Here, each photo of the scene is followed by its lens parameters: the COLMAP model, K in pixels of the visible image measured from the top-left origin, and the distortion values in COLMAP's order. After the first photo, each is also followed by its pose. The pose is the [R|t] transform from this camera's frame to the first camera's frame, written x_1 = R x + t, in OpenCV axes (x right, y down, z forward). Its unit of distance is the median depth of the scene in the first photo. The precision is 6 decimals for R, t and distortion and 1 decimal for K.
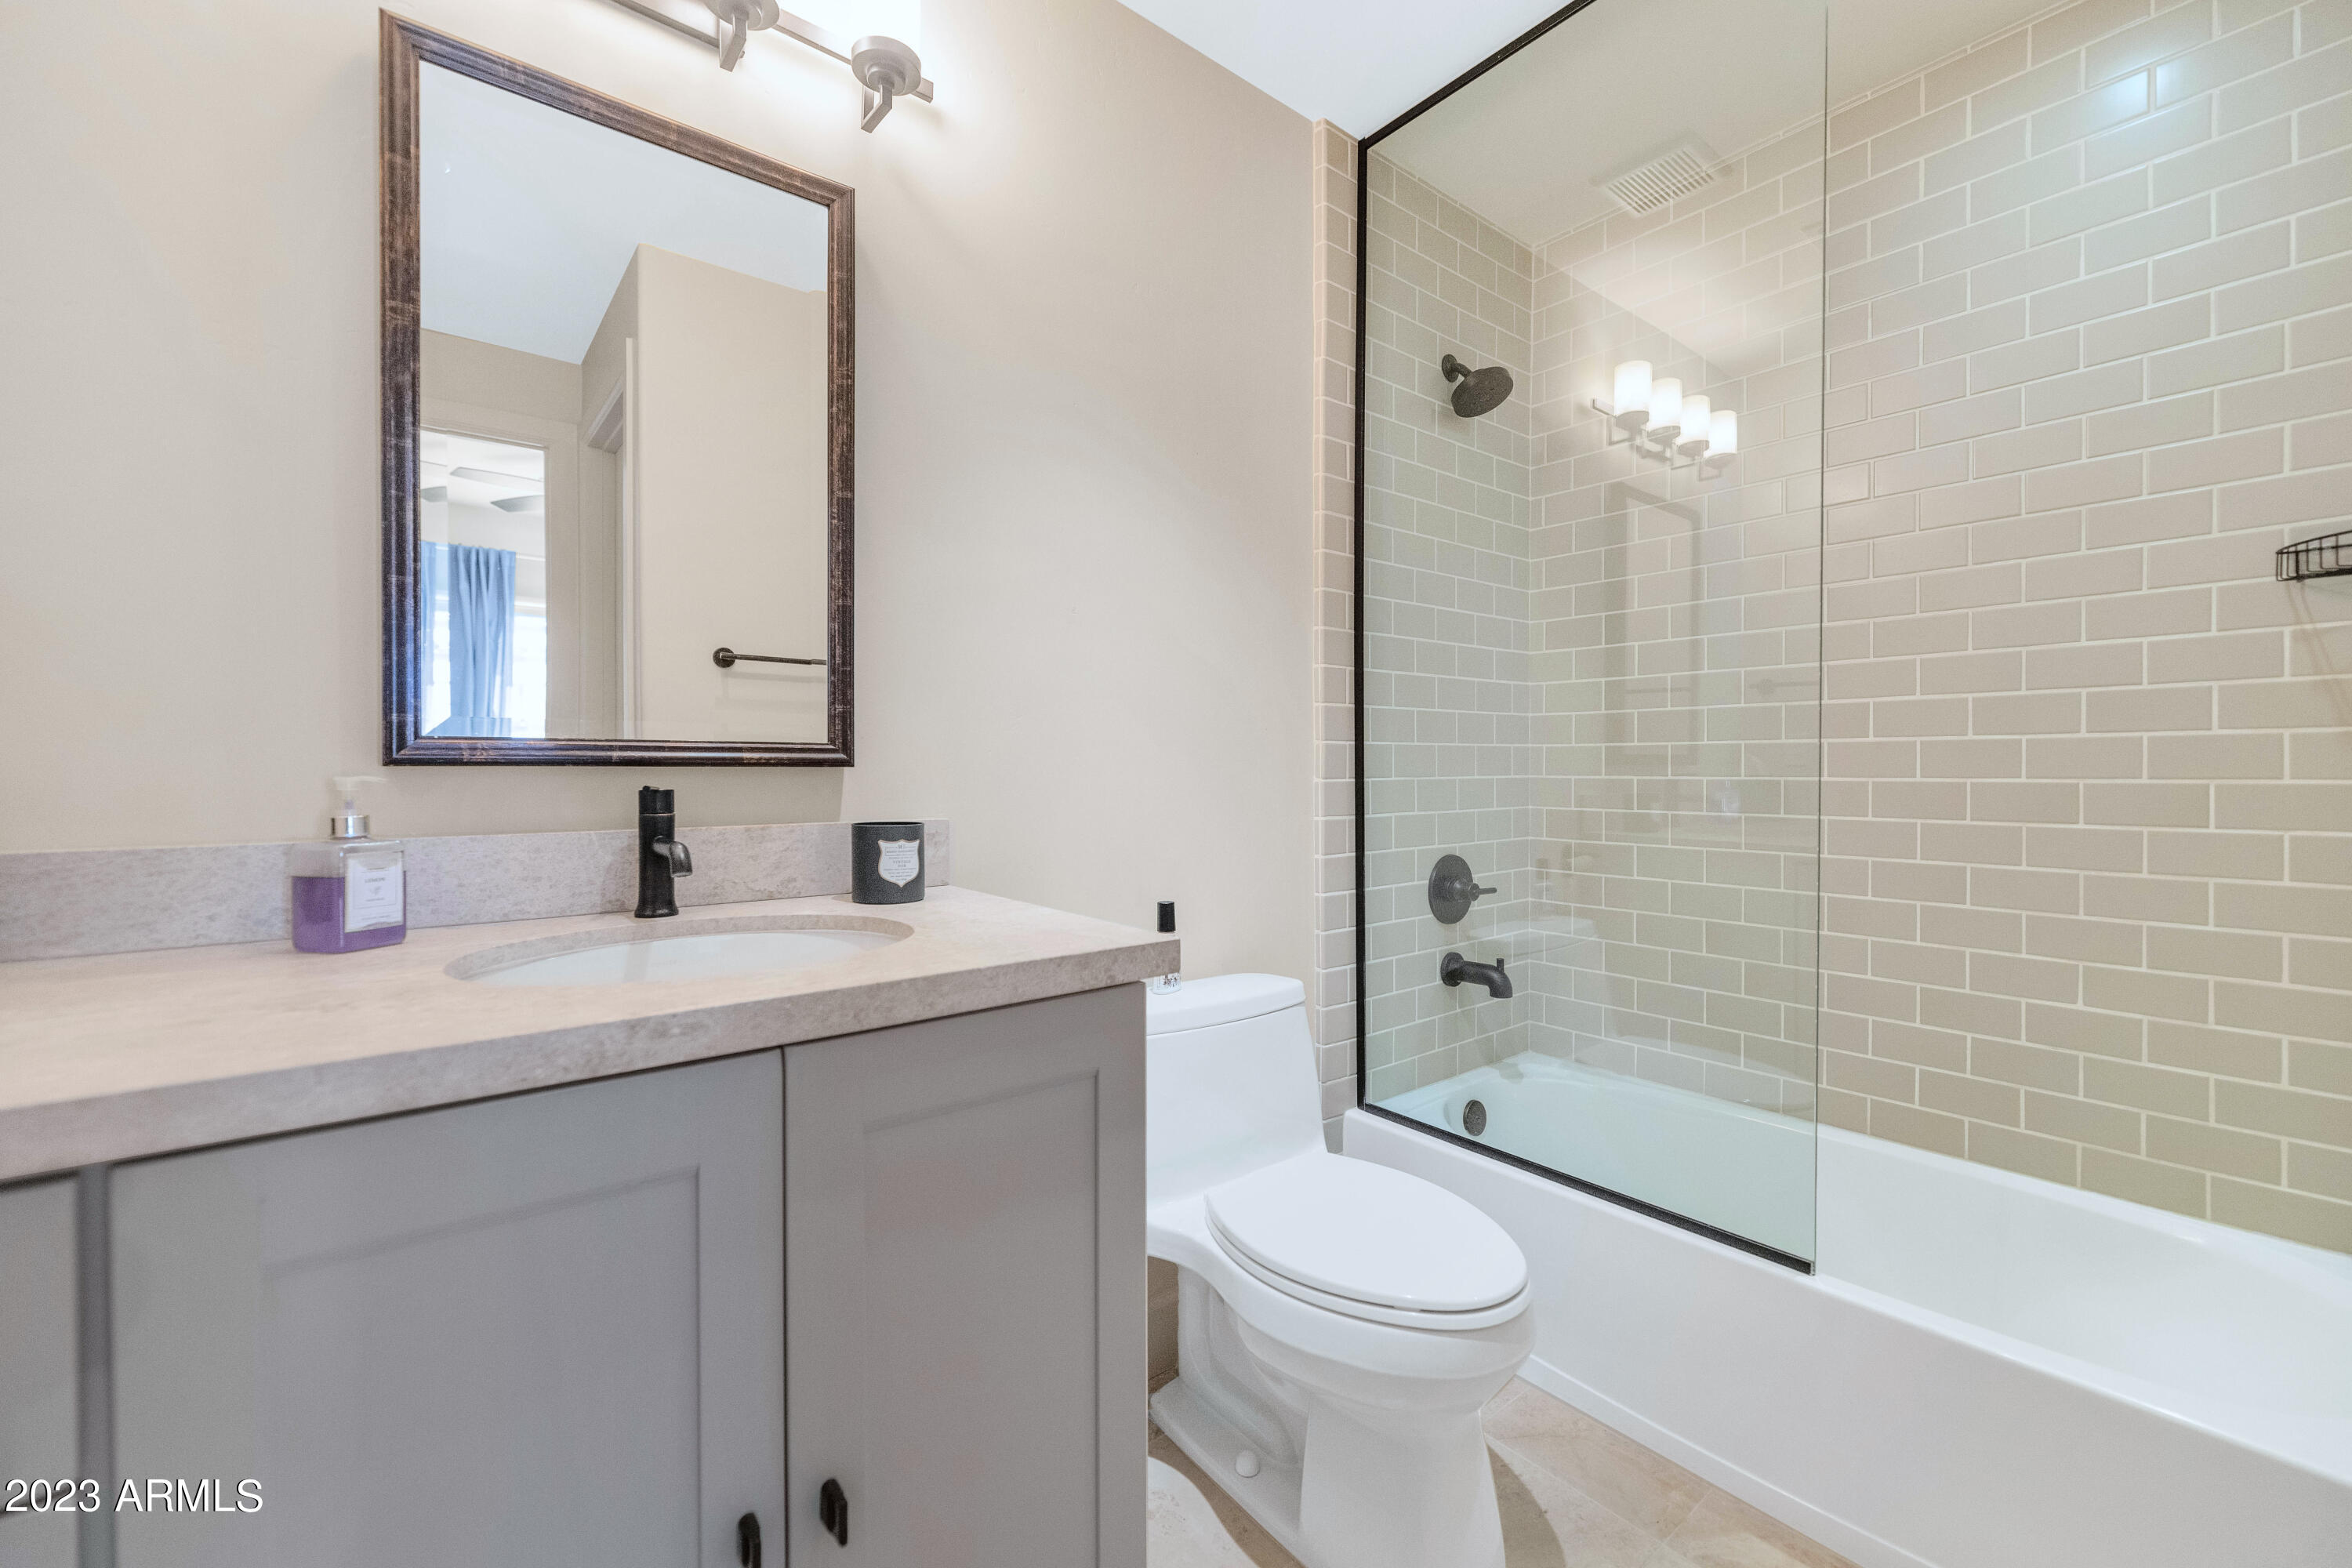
lens RADIAL K [[934.1, 0, 1177.4], [0, 934.1, 779.6], [0, 0, 1]] dist [-0.001655, -0.000120]
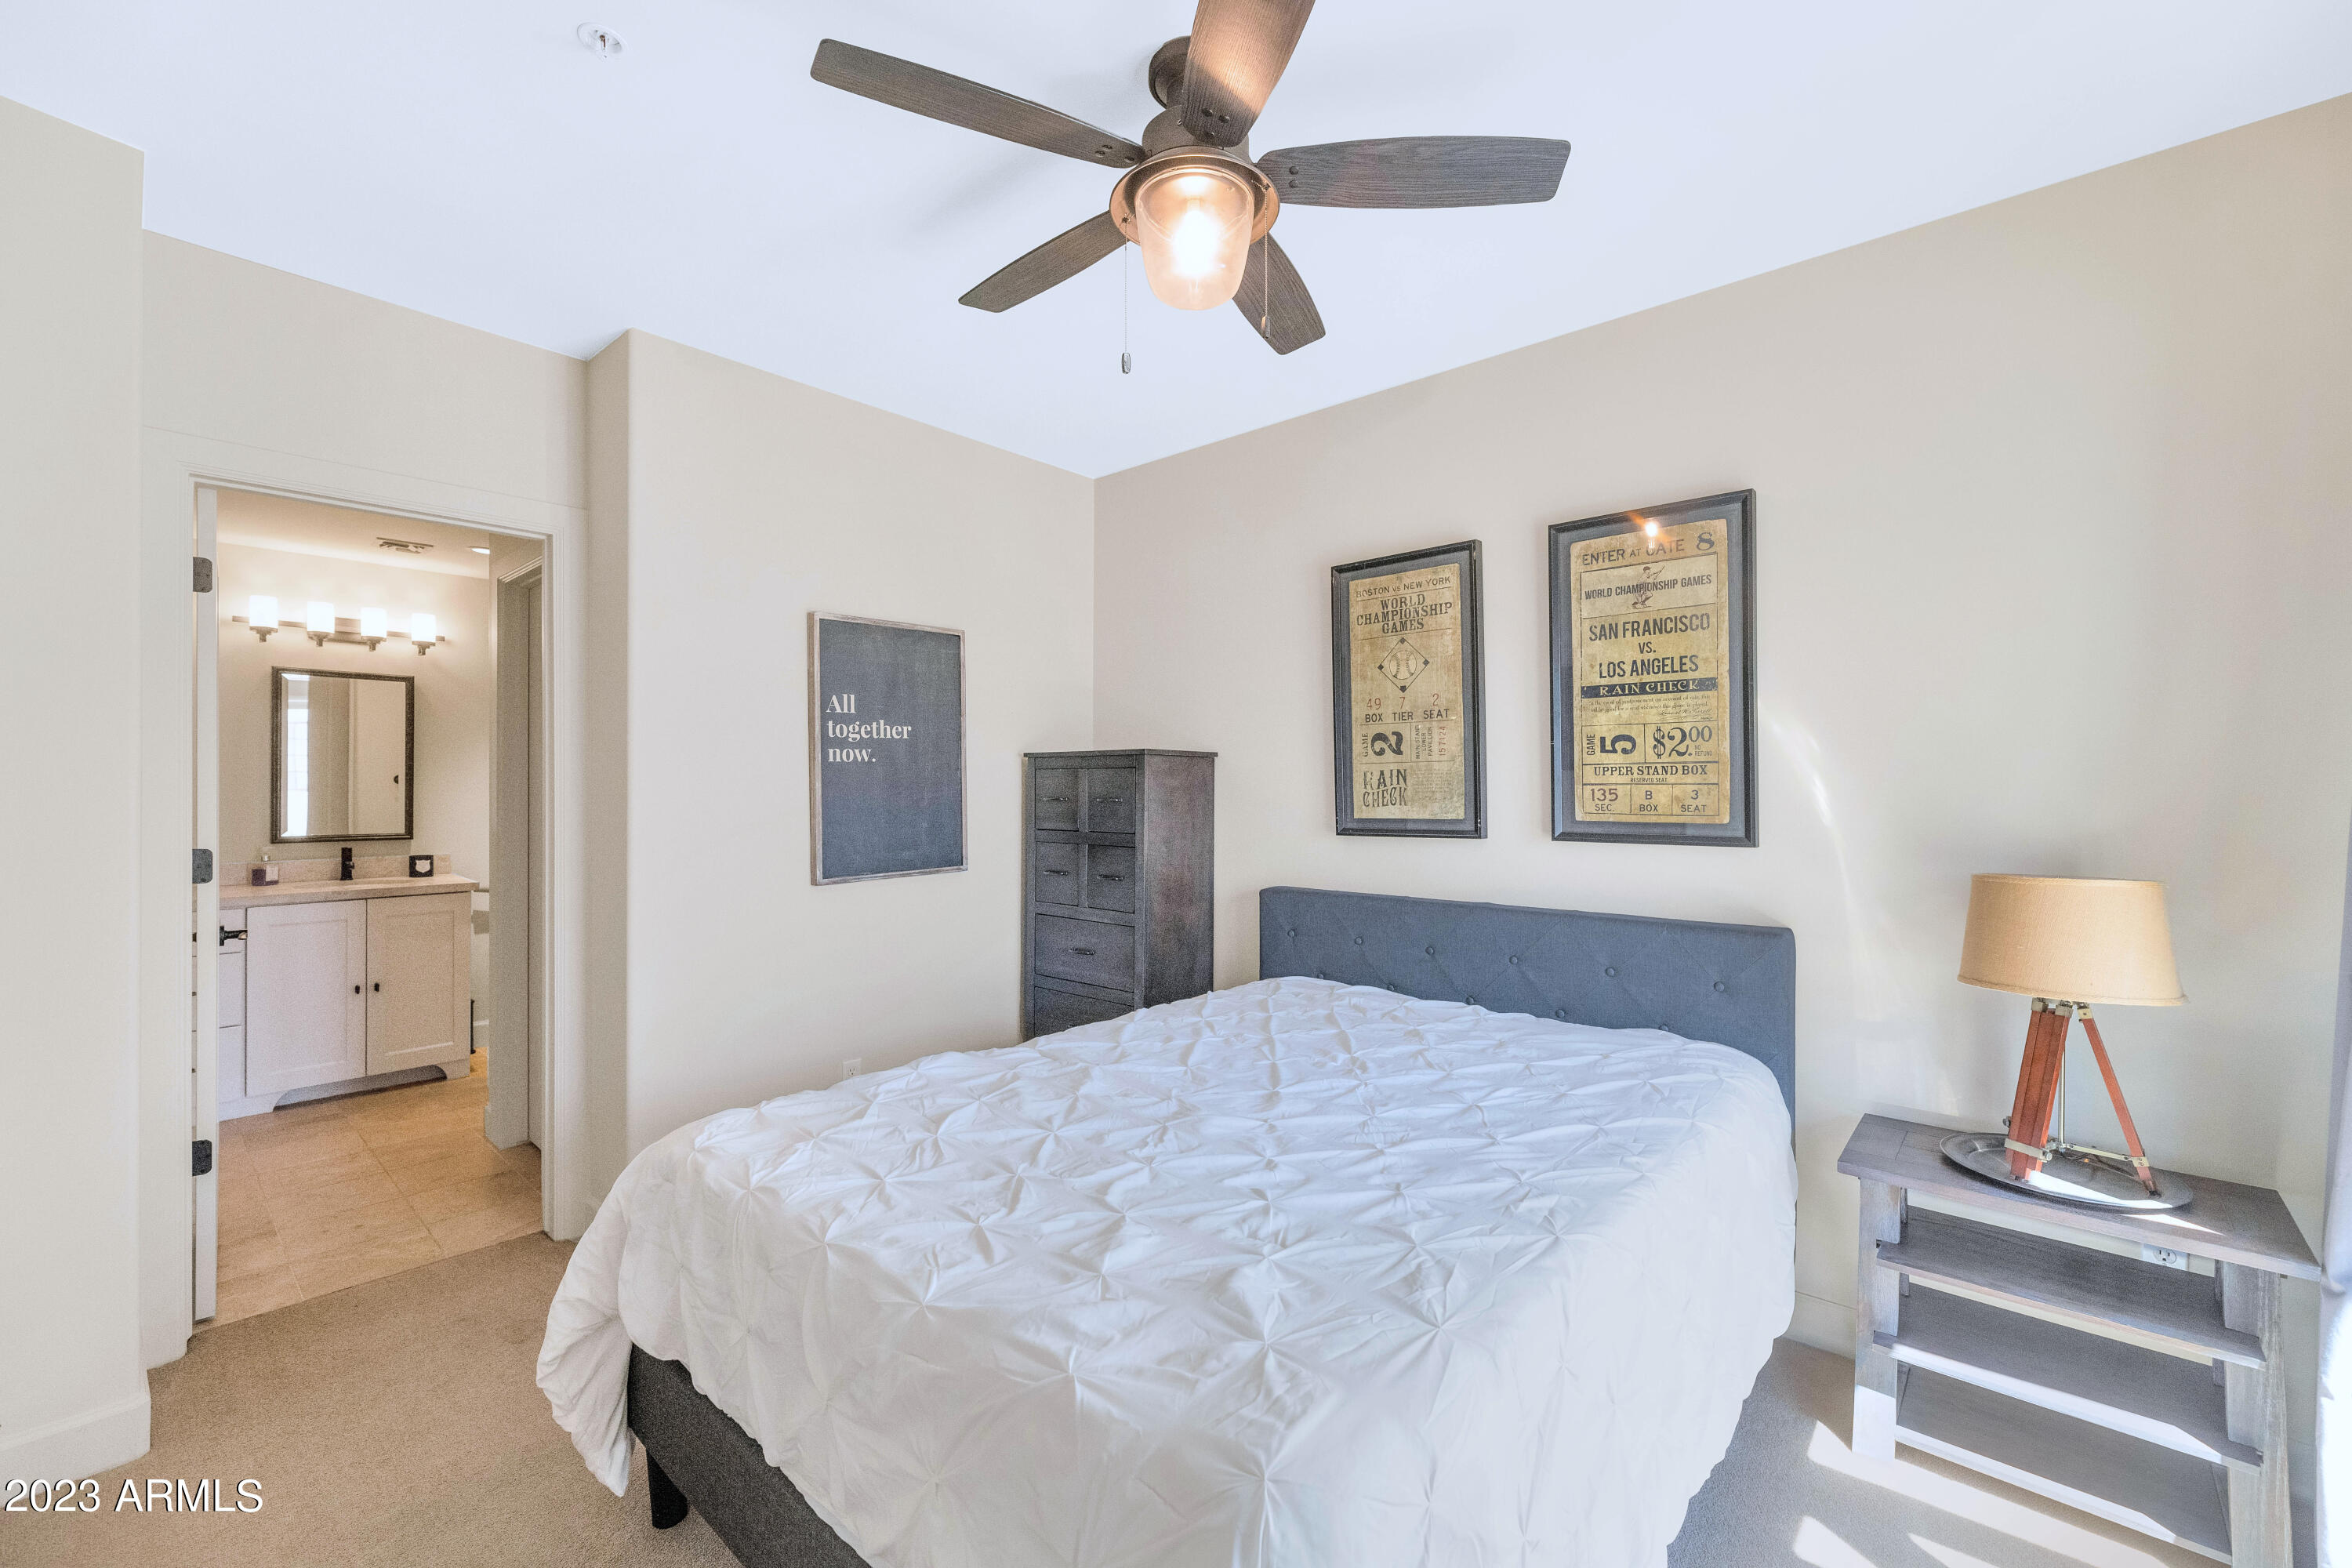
lens RADIAL K [[934.1, 0, 1179.0], [0, 934.1, 783.8], [0, 0, 1]] dist [-0.001655, -0.000120]
pose [[0.987035, -0.005643, 0.160406, 2.085493], [0.009094, 0.999743, -0.020784, -0.133848], [-0.160248, 0.021973, 0.986832, -3.160670]]
